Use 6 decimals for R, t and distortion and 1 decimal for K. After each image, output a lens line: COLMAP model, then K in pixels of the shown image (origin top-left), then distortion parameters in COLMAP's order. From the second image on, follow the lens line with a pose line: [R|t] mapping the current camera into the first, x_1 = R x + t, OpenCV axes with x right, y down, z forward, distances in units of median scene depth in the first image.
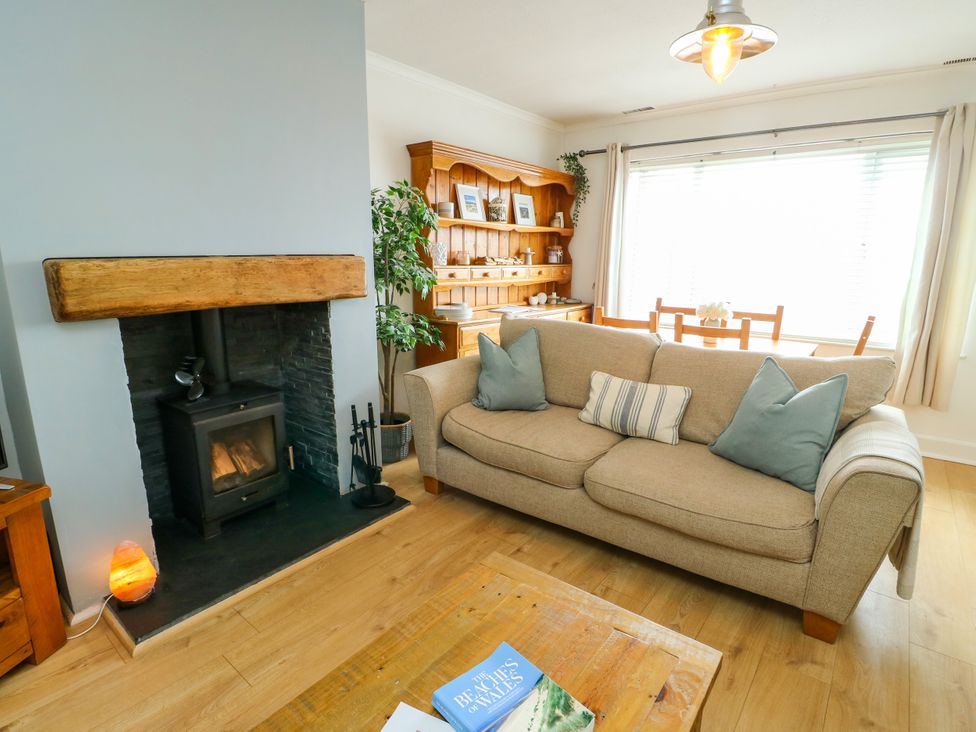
lens RADIAL K [[510.3, 0, 486.7], [0, 510.3, 366.8], [0, 0, 1]] dist [0.001100, -0.013455]
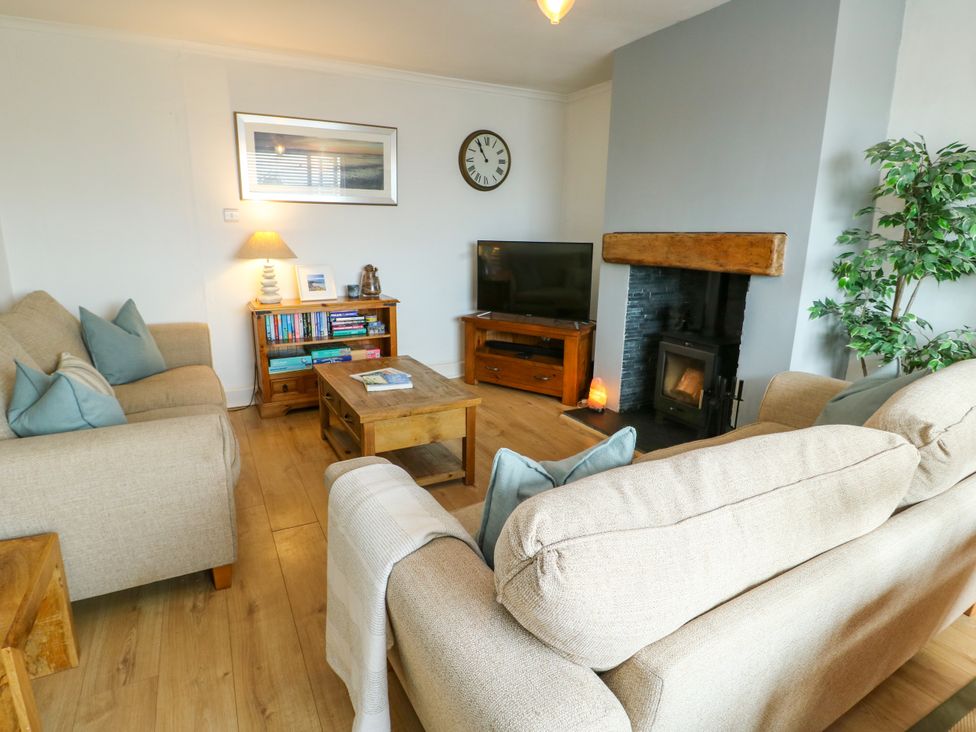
lens RADIAL K [[510.3, 0, 486.7], [0, 510.3, 366.8], [0, 0, 1]] dist [0.001100, -0.013455]
pose [[-0.379317, 0.226616, -0.897086, 0.816535], [-0.218941, 0.920026, 0.324987, -0.162895], [0.898990, 0.319682, -0.299366, 0.798454]]
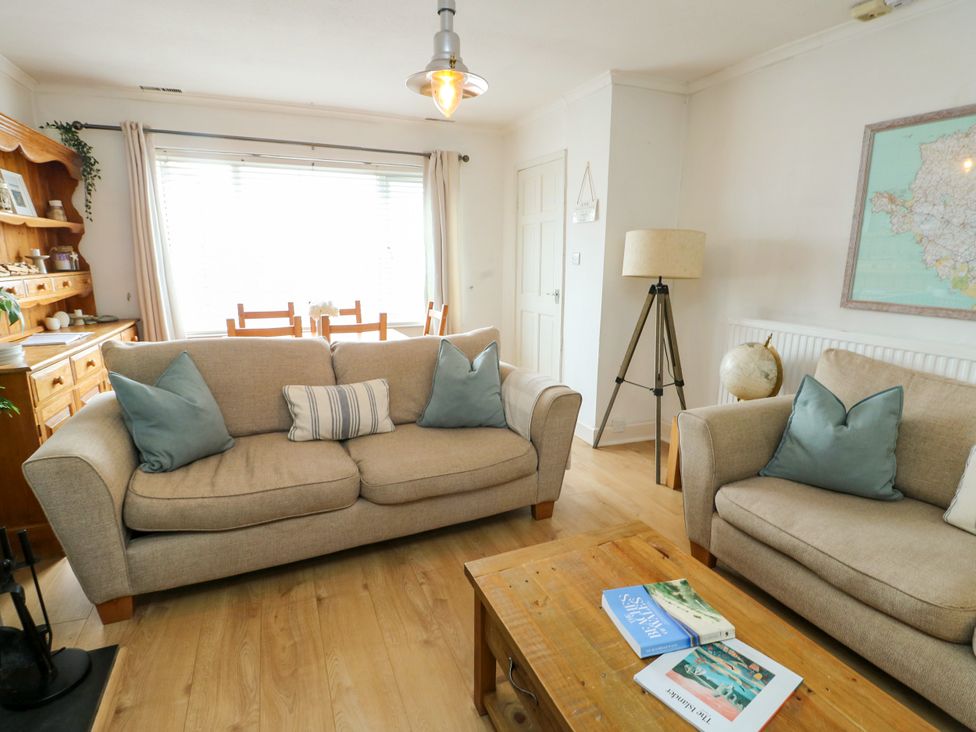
lens RADIAL K [[510.3, 0, 486.7], [0, 510.3, 366.8], [0, 0, 1]] dist [0.001100, -0.013455]
pose [[0.472993, -0.192696, 0.859736, -0.400688], [0.191517, 0.974945, 0.113154, -0.060106], [-0.859999, 0.111133, 0.498047, 0.234023]]
